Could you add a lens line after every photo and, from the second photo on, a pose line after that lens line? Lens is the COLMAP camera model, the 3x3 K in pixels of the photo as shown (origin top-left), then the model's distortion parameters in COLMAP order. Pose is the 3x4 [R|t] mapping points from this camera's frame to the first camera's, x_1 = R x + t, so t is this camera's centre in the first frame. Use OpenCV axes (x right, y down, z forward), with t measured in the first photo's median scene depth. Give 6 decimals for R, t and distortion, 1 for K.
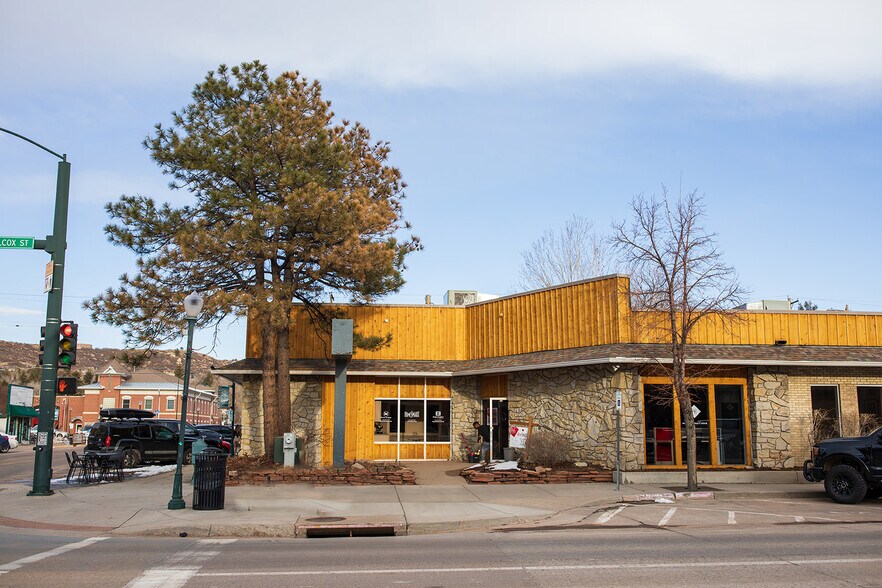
lens RADIAL K [[813.5, 0, 437.6], [0, 813.5, 292.0], [0, 0, 1]] dist [0.006200, 0.000000]
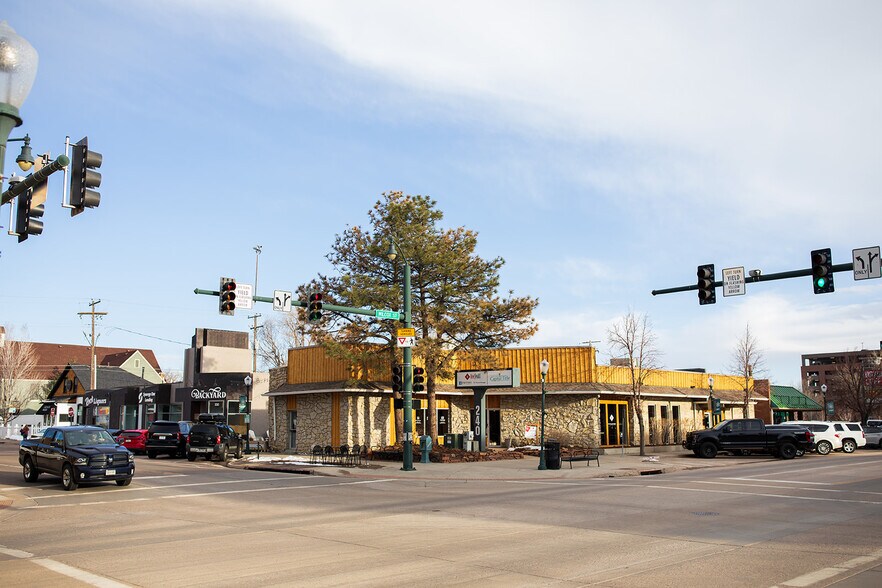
lens RADIAL K [[813.5, 0, 439.9], [0, 813.5, 292.7], [0, 0, 1]] dist [0.006200, 0.000000]
pose [[0.784776, 0.091990, 0.612915, -1.210734], [-0.097328, 0.994946, -0.024709, -0.063822], [-0.612090, -0.040263, 0.789763, -0.279681]]
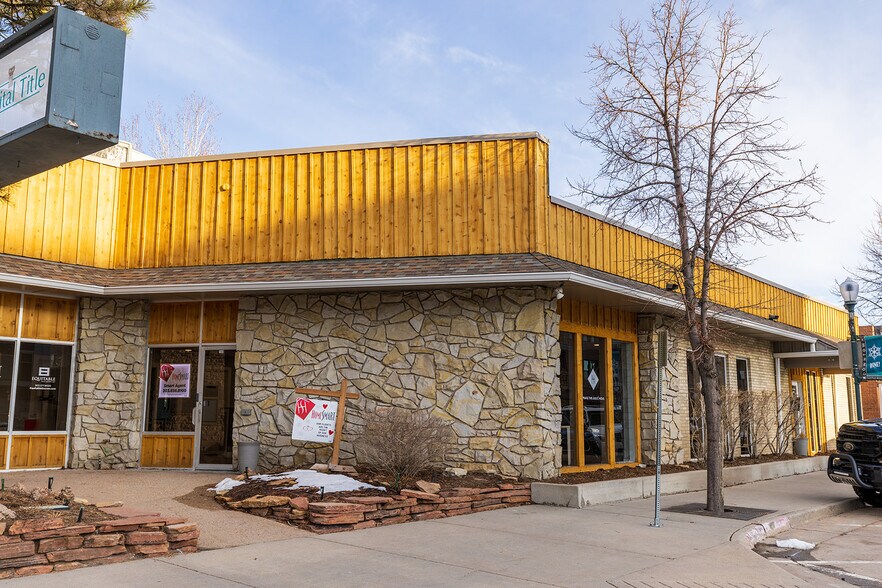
lens RADIAL K [[813.5, 0, 438.3], [0, 813.5, 288.0], [0, 0, 1]] dist [0.006200, 0.000000]
pose [[0.727871, 0.111521, 0.676585, -0.194394], [-0.119632, 0.992207, -0.034844, 0.110148], [-0.675198, -0.055579, 0.735540, 0.608923]]
